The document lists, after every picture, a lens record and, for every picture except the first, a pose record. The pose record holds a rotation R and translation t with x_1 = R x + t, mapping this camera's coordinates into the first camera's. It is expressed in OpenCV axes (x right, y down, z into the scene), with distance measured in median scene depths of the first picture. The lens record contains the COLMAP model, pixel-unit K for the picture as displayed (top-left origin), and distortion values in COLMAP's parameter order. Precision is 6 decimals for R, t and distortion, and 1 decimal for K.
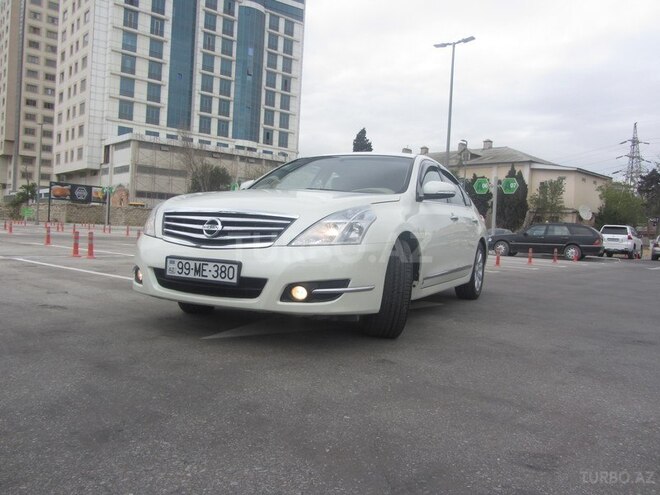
lens RADIAL K [[590.3, 0, 330.0], [0, 590.3, 247.5], [0, 0, 1]] dist [-0.001974, 0.001794]
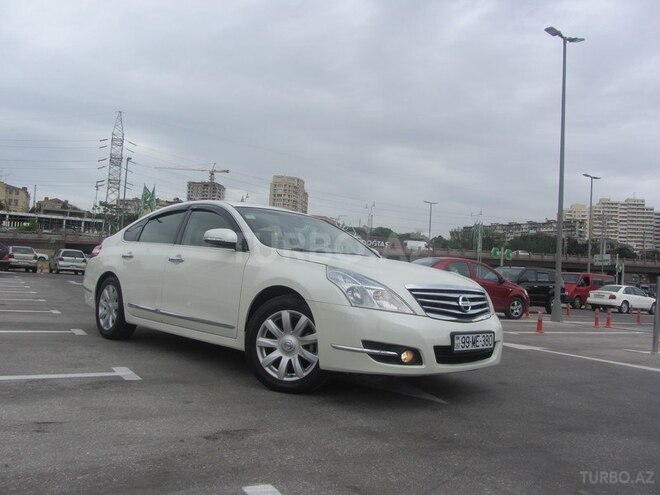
lens RADIAL K [[595.7, 0, 330.0], [0, 595.7, 247.5], [0, 0, 1]] dist [-0.029380, 0.012076]
pose [[0.284862, 0.013838, 0.958469, -0.160476], [-0.015508, 0.999831, -0.009826, -0.014779], [-0.958443, -0.012065, 0.285029, 0.106090]]
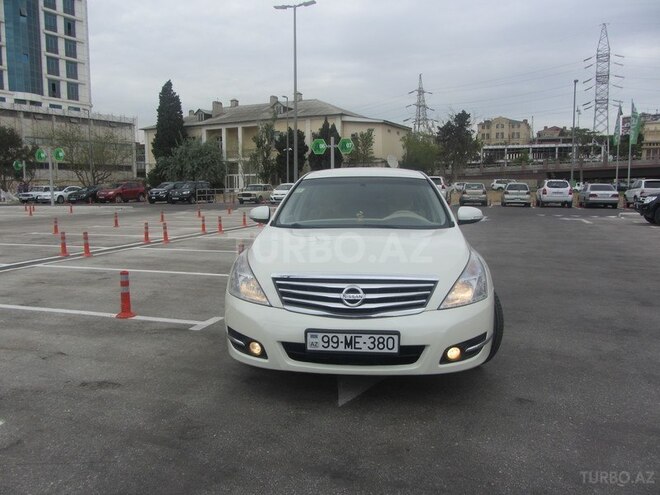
lens RADIAL K [[595.7, 0, 330.0], [0, 595.7, 247.5], [0, 0, 1]] dist [-0.029380, 0.012076]
pose [[0.933502, -0.095735, 0.345556, -0.065266], [0.062694, 0.992432, 0.105586, -0.025307], [-0.353049, -0.076901, 0.932439, 0.011787]]
